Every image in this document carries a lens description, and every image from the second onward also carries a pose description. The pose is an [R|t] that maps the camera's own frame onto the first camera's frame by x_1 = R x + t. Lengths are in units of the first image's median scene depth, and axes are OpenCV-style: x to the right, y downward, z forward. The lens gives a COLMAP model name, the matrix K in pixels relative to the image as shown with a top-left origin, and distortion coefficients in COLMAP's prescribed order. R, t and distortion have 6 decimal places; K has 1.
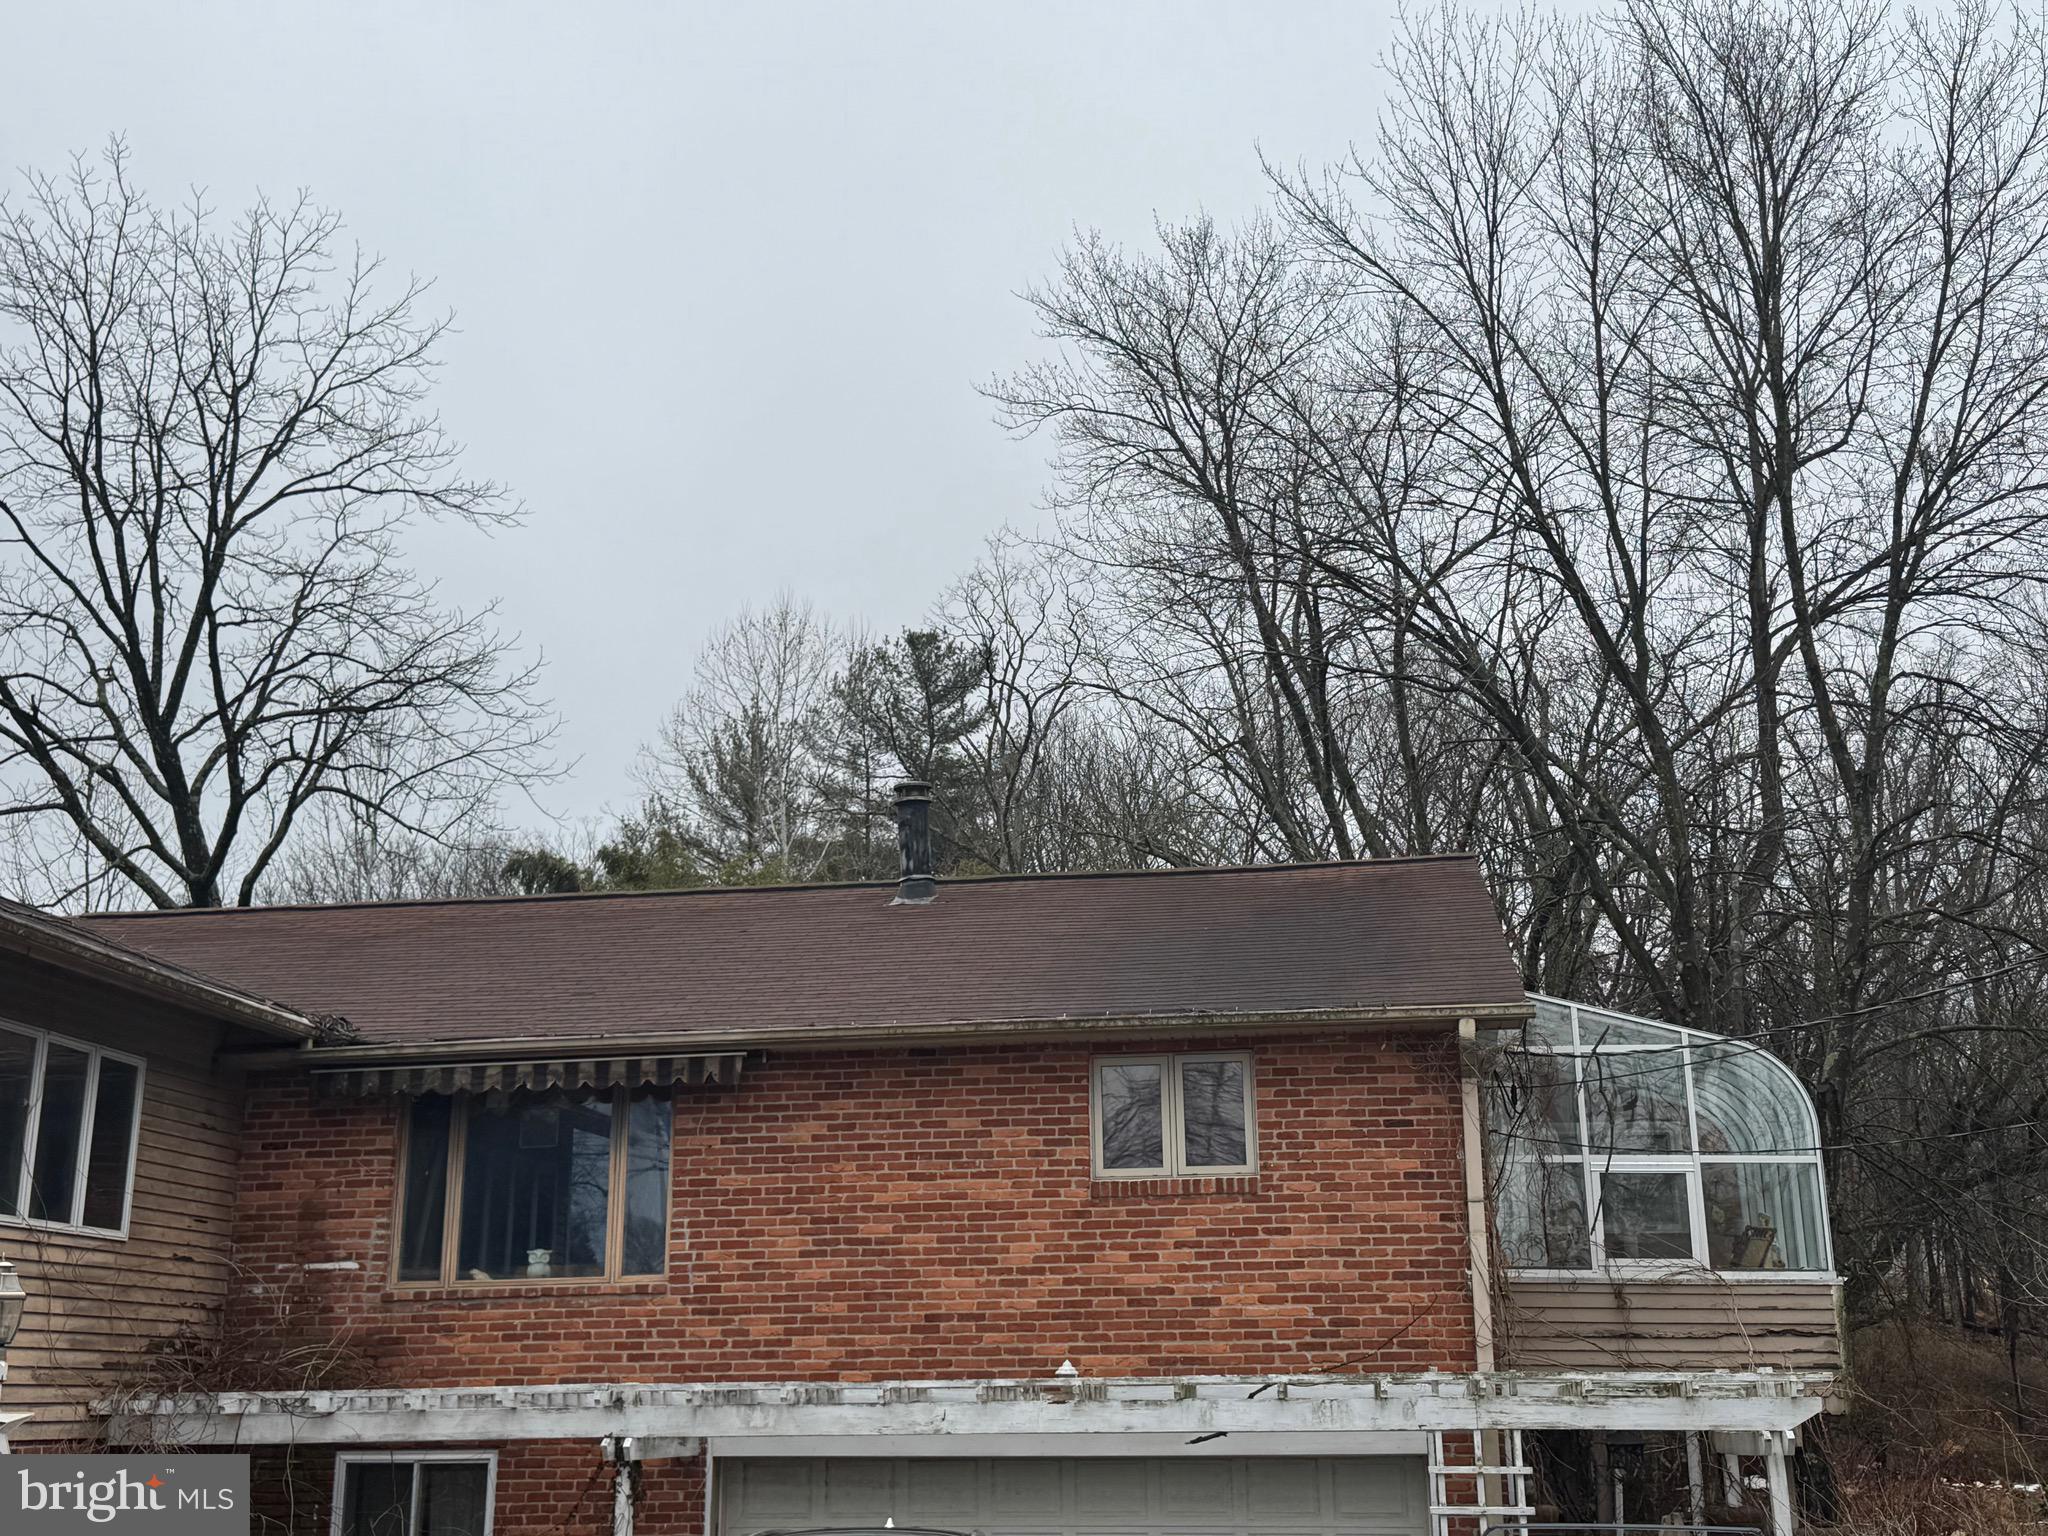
lens RADIAL K [[2259.0, 0, 1036.7], [0, 2259.0, 735.1], [0, 0, 1]] dist [0.086154, 0.000000]
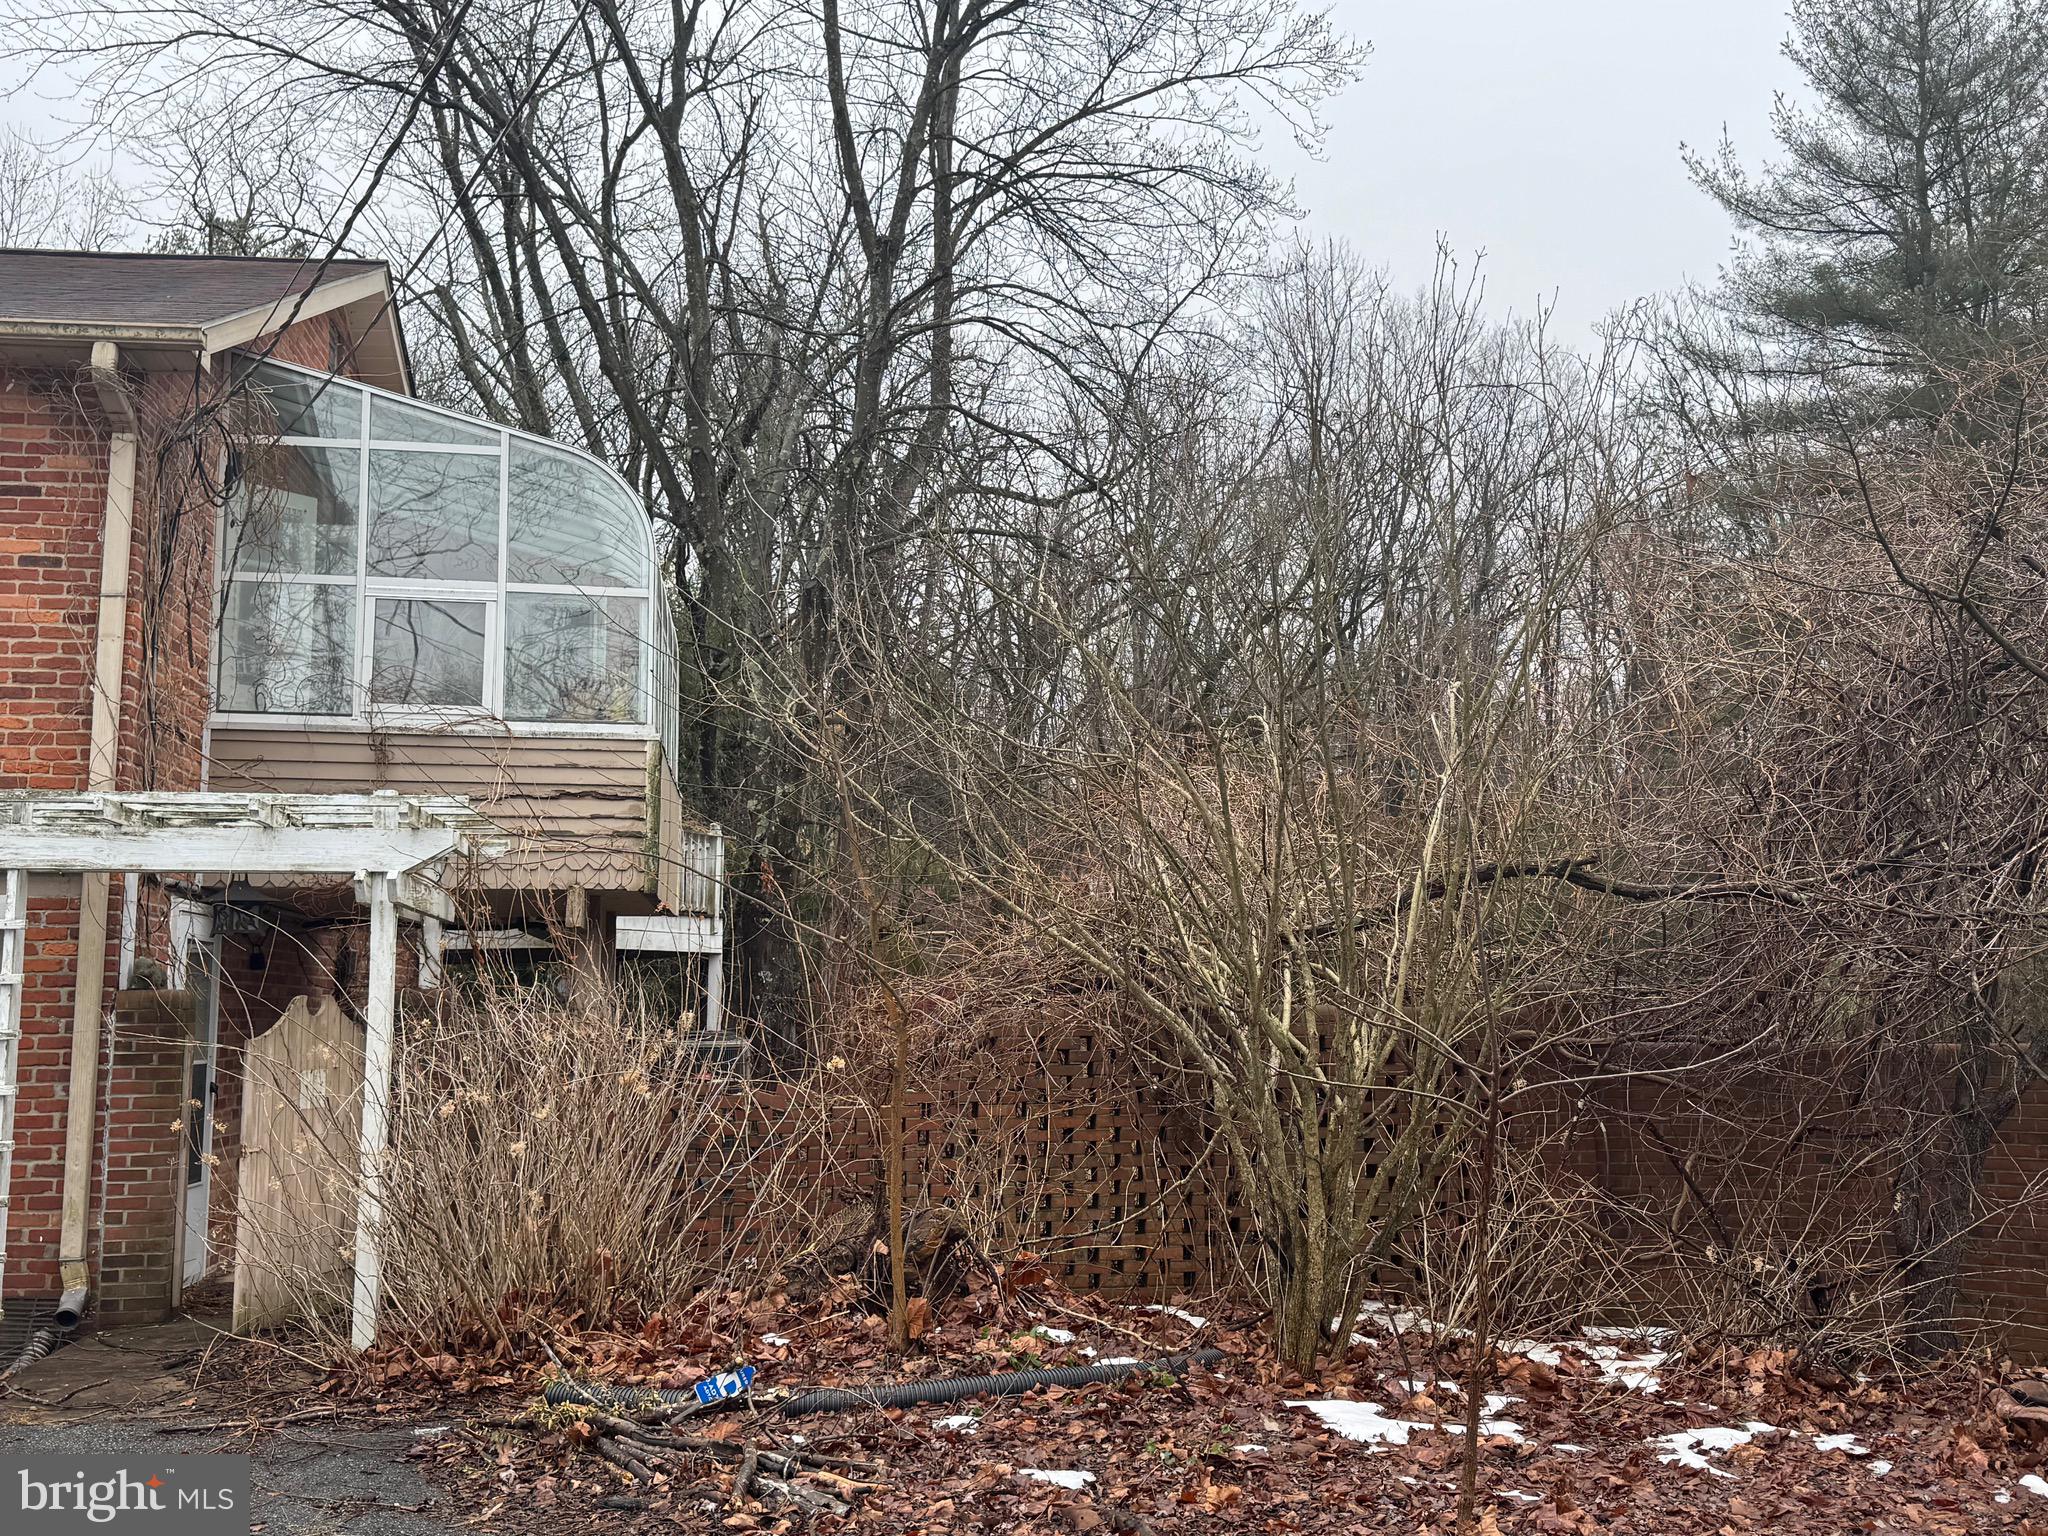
lens RADIAL K [[1996.0, 0, 1005.0], [0, 1996.0, 762.4], [0, 0, 1]] dist [0.014491, 0.000000]
pose [[0.965819, 0.033898, 0.256993, 0.298813], [-0.075690, 0.985086, 0.154520, 0.133215], [-0.247922, -0.168691, 0.953980, 0.300982]]
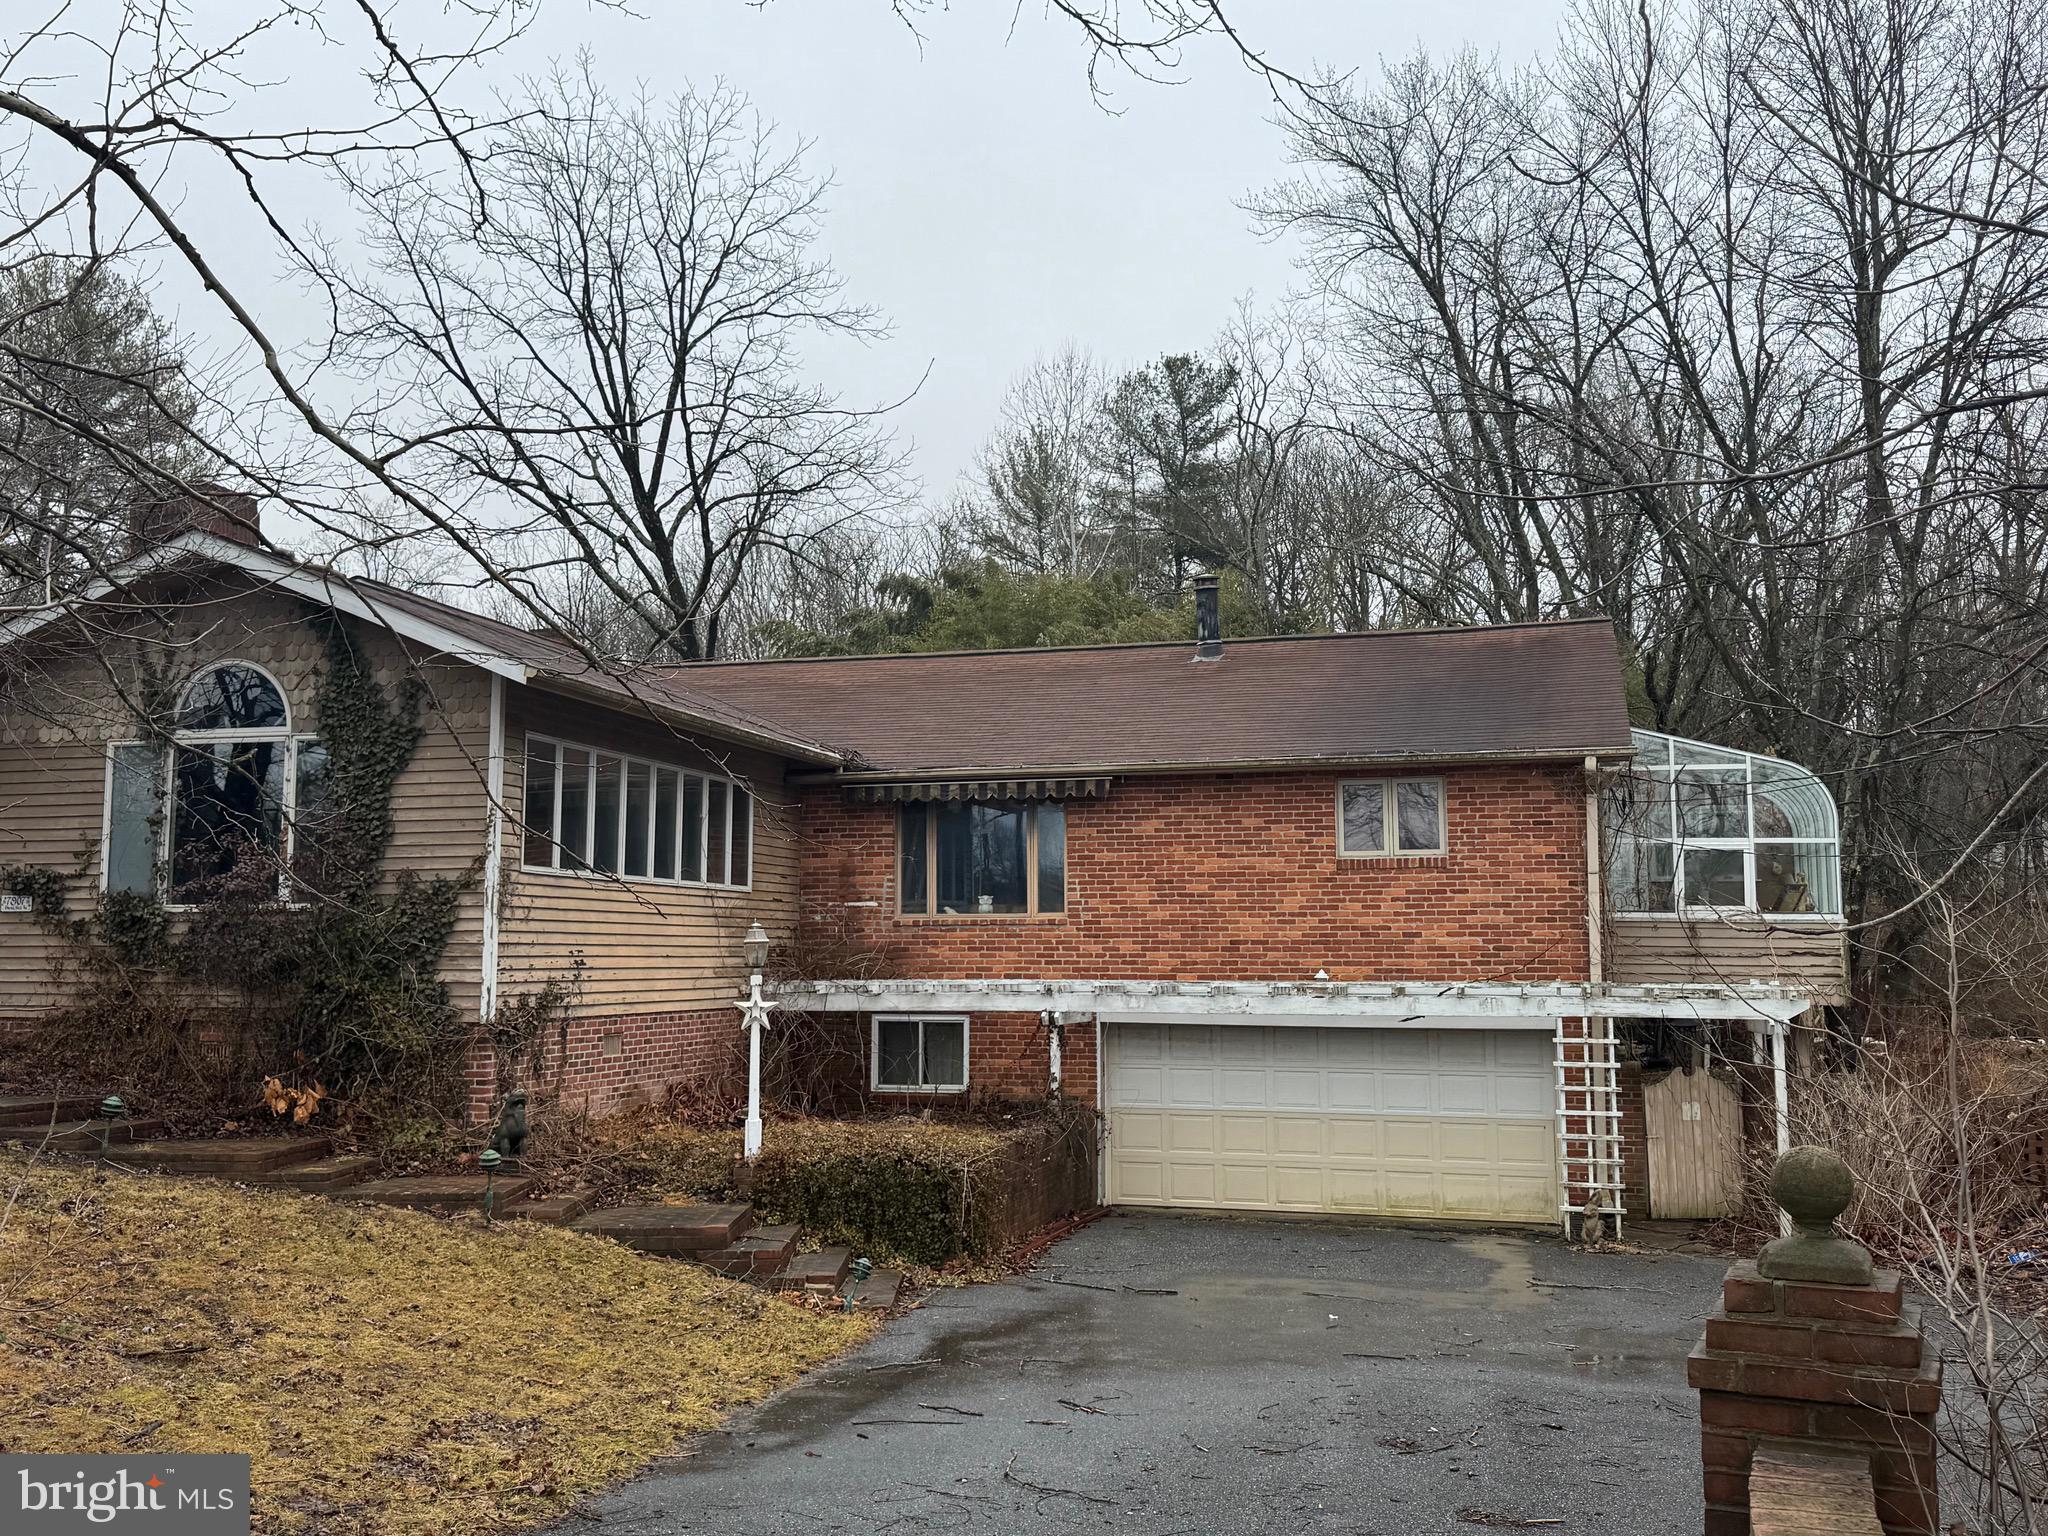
lens RADIAL K [[1910.5, 0, 999.0], [0, 1910.5, 770.8], [0, 0, 1]] dist [0.076971, 0.000000]
pose [[0.990591, -0.003685, -0.136806, -0.025702], [0.029428, 0.981989, 0.186634, -0.114600], [0.133654, -0.188903, 0.972858, -0.297865]]
